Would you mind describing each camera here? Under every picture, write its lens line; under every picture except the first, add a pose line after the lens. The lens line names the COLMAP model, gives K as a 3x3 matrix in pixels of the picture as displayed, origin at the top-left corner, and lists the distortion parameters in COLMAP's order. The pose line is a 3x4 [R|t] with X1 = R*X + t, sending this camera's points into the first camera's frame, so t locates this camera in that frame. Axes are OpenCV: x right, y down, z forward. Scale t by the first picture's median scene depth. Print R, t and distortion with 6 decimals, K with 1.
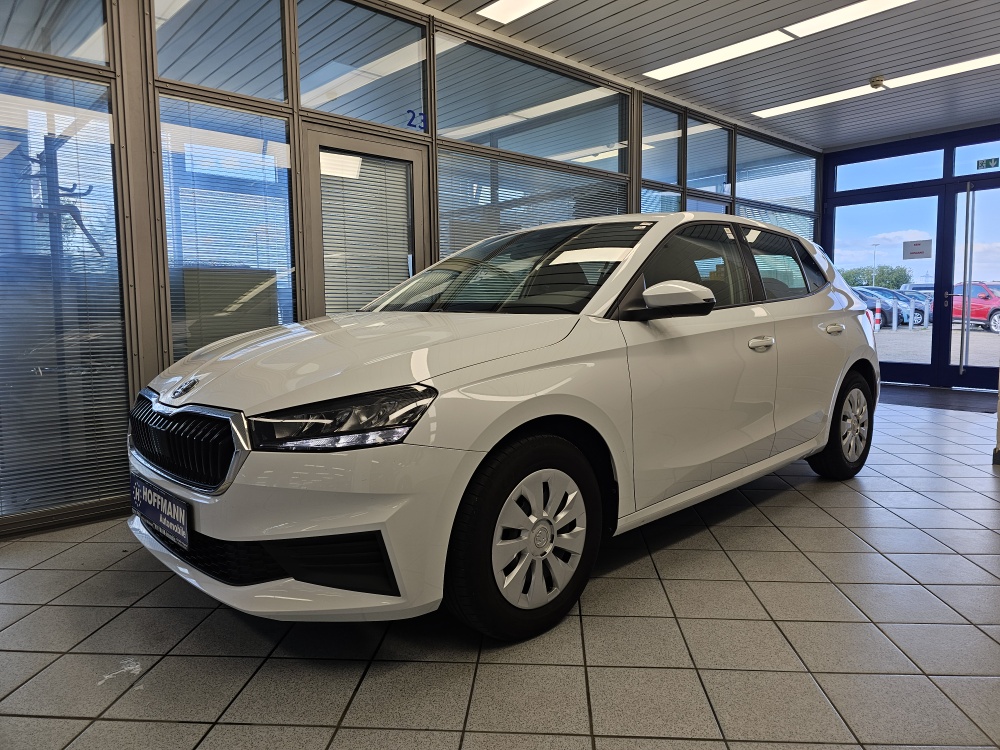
lens RADIAL K [[679.2, 0, 498.3], [0, 679.2, 369.5], [0, 0, 1]] dist [0.071911, -0.091400]
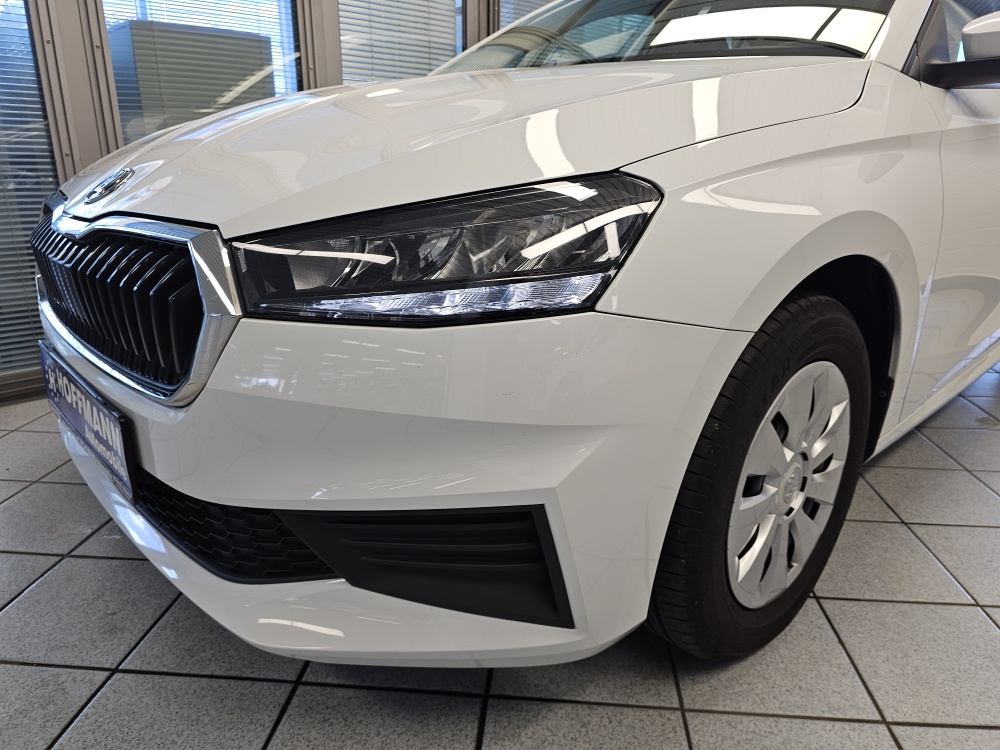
lens RADIAL K [[700.8, 0, 503.2], [0, 700.8, 386.2], [0, 0, 1]] dist [0.075938, -0.167975]
pose [[0.999759, 0.021638, 0.003823, -0.175286], [-0.021926, 0.971073, 0.237775, 0.045133], [0.001433, -0.237801, 0.971313, 0.497552]]
